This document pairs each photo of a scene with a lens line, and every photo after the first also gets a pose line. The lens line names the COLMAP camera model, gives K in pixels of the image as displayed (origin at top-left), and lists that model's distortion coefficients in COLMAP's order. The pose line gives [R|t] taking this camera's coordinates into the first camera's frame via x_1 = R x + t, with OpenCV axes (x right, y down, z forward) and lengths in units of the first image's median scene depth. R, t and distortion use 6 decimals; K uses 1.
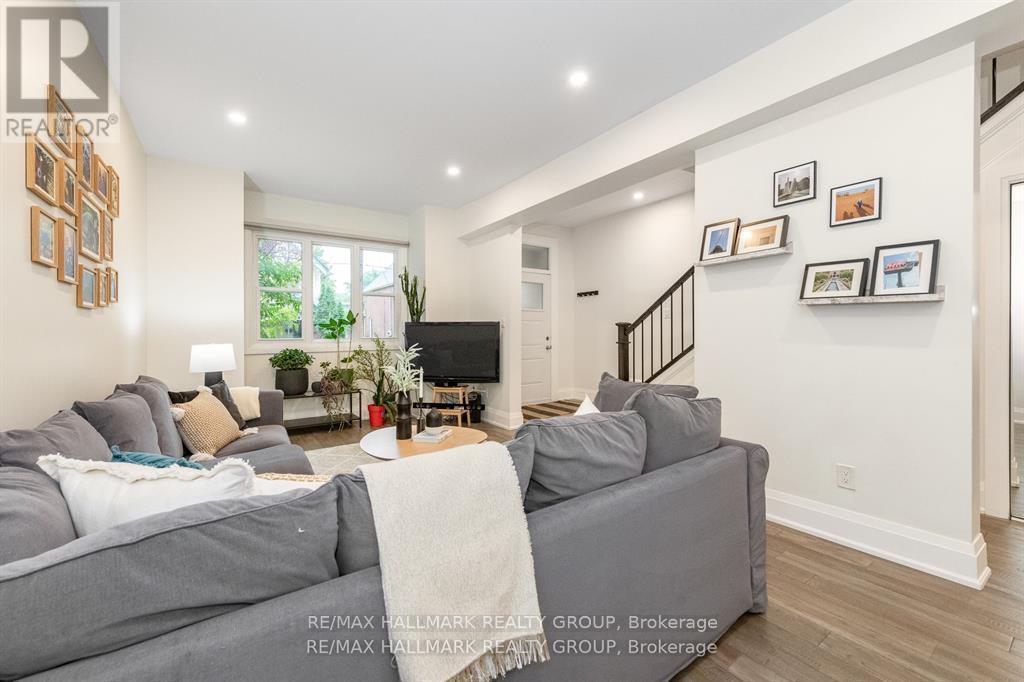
lens RADIAL K [[401.0, 0, 512.0], [0, 401.0, 341.0], [0, 0, 1]] dist [0.000509, -0.000083]
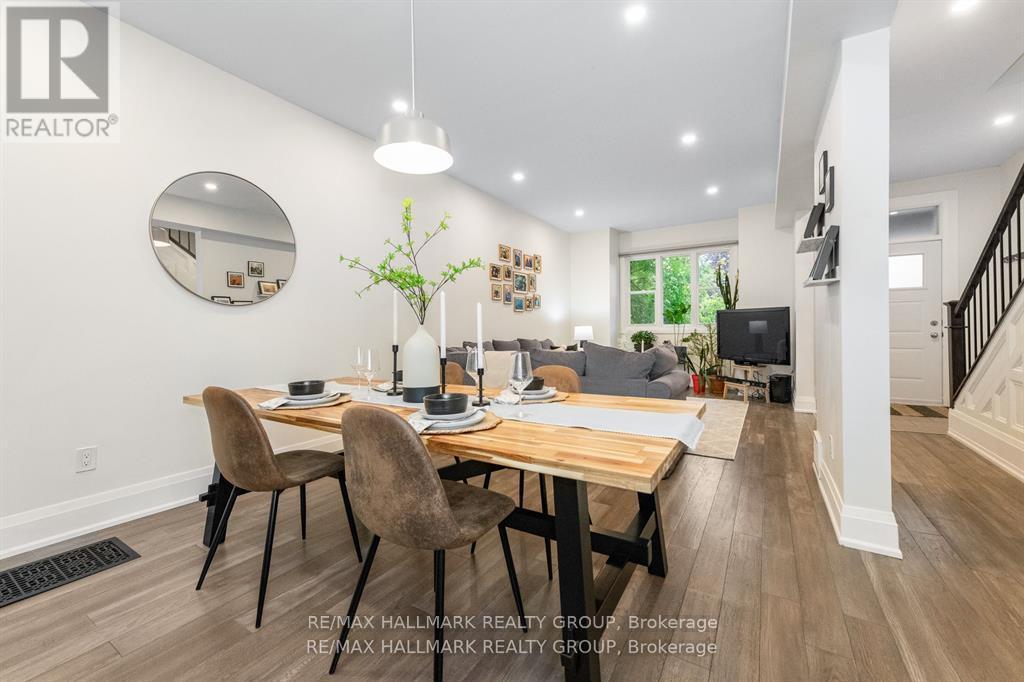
lens RADIAL K [[401.0, 0, 512.0], [0, 401.0, 341.0], [0, 0, 1]] dist [0.000509, -0.000083]
pose [[0.395775, 0.033867, -0.917723, 0.635819], [-0.004515, 0.999379, 0.034934, 0.007298], [0.918336, -0.009683, 0.395682, -0.063201]]
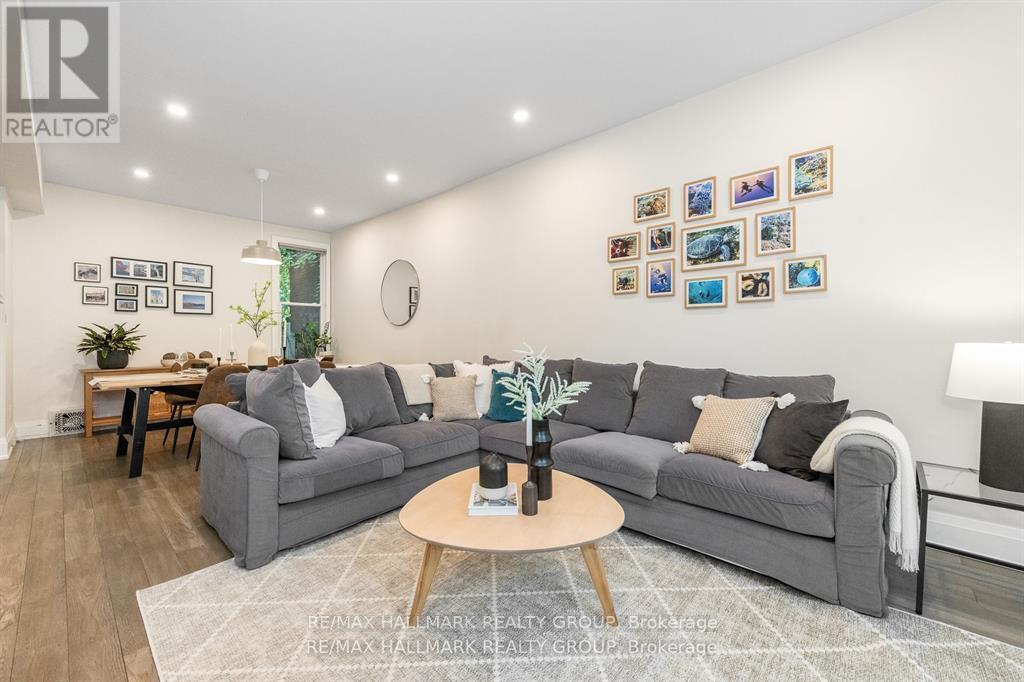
lens RADIAL K [[425.1, 0, 512.0], [0, 425.1, 341.0], [0, 0, 1]] dist [0.011724, -0.005460]
pose [[-0.973947, 0.006786, -0.226672, -0.049572], [0.002576, 0.999819, 0.018862, -0.003581], [0.226759, 0.017787, -0.973788, 0.952947]]
